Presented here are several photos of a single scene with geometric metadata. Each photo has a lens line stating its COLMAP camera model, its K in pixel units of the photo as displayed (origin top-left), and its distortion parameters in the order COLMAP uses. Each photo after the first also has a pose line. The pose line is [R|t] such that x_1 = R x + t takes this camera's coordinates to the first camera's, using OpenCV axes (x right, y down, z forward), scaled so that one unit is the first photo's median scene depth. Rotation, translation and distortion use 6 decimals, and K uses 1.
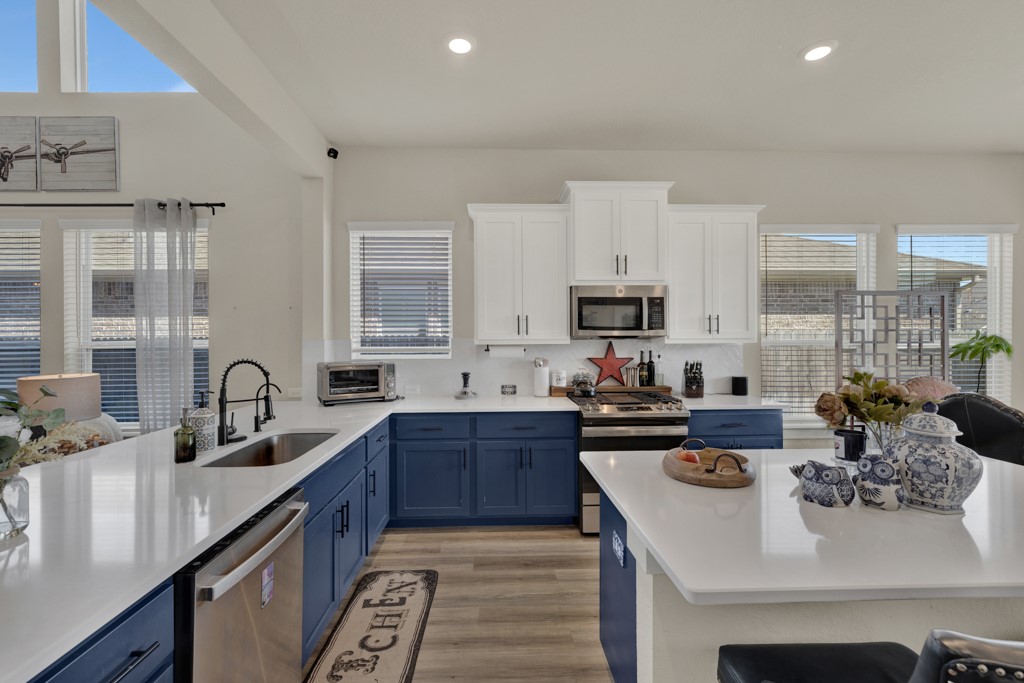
lens RADIAL K [[437.1, 0, 507.5], [0, 437.1, 340.8], [0, 0, 1]] dist [0.000599, 0.000154]
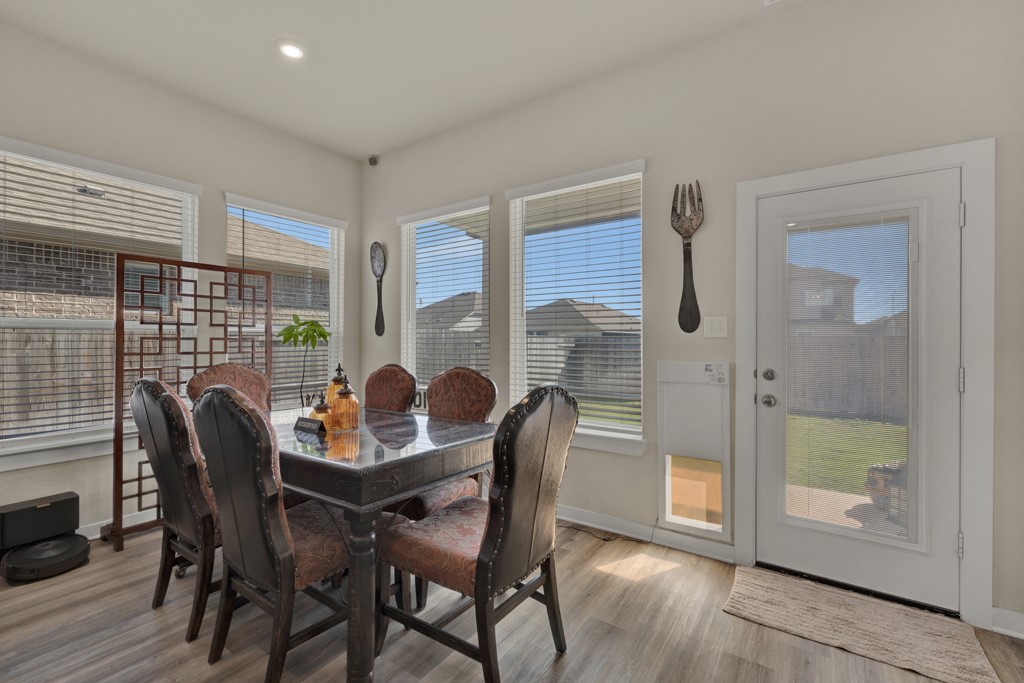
lens RADIAL K [[437.1, 0, 507.5], [0, 437.1, 340.8], [0, 0, 1]] dist [0.000599, 0.000154]
pose [[0.597555, 0.007420, 0.801794, 0.528345], [-0.008675, 0.999958, -0.002788, 0.028832], [-0.801781, -0.005290, 0.597595, 0.032462]]
